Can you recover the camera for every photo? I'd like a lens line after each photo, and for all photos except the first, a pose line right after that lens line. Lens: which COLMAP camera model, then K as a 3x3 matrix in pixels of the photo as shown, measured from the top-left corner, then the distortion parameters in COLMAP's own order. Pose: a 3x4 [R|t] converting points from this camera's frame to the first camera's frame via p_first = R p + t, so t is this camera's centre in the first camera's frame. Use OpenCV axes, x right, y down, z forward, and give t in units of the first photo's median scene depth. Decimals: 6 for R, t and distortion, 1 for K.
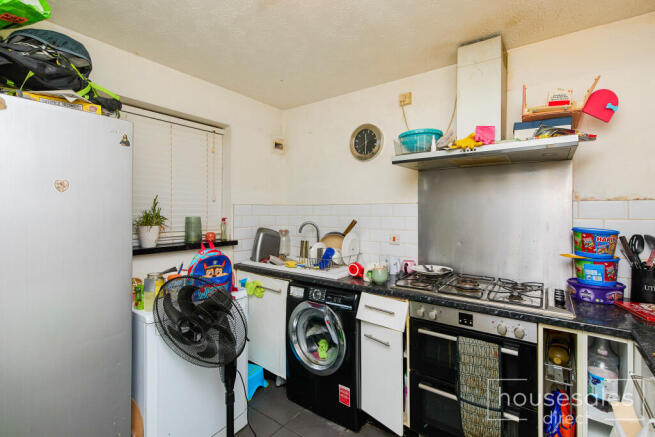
lens RADIAL K [[300.7, 0, 329.1], [0, 300.7, 214.5], [0, 0, 1]] dist [-0.000094, 0.000046]
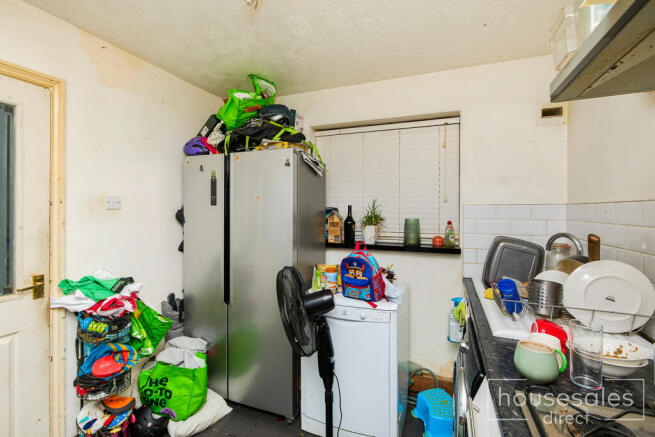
lens RADIAL K [[300.7, 0, 329.6], [0, 300.7, 214.6], [0, 0, 1]] dist [-0.000094, 0.000046]
pose [[0.258749, 0.014650, -0.965834, 0.469658], [-0.013939, 0.999837, 0.011432, -0.014399], [0.965844, 0.010505, 0.258911, 0.534492]]
